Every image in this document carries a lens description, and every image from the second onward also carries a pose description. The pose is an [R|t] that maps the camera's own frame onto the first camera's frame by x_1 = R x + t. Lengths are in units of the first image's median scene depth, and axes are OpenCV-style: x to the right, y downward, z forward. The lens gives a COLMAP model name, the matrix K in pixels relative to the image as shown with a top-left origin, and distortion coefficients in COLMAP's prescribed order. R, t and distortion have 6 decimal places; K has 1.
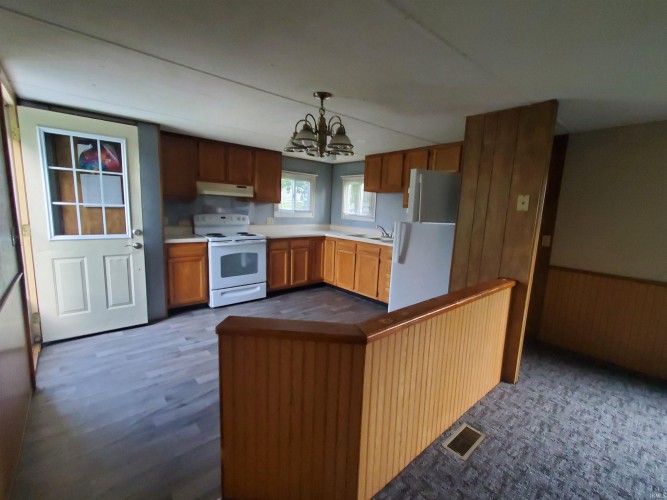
lens RADIAL K [[299.5, 0, 335.3], [0, 299.5, 248.9], [0, 0, 1]] dist [0.003393, 0.001141]
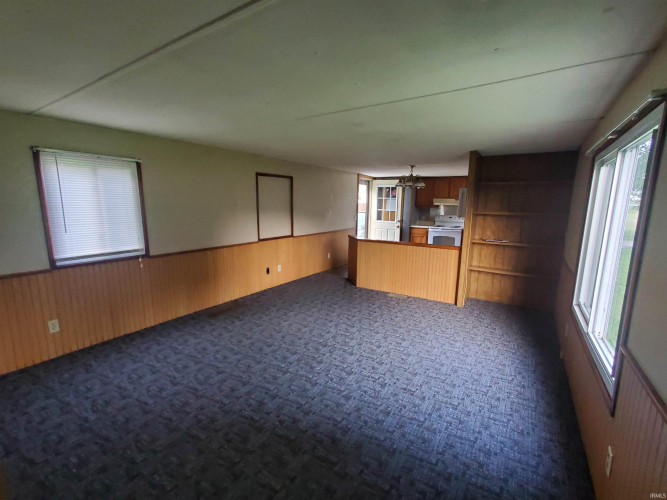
lens RADIAL K [[299.5, 0, 331.1], [0, 299.5, 255.8], [0, 0, 1]] dist [0.003393, 0.001141]
pose [[0.265993, 0.135137, -0.954456, 1.787756], [-0.141759, 0.984844, 0.099934, 0.068322], [0.953495, 0.108721, 0.281119, -0.240613]]
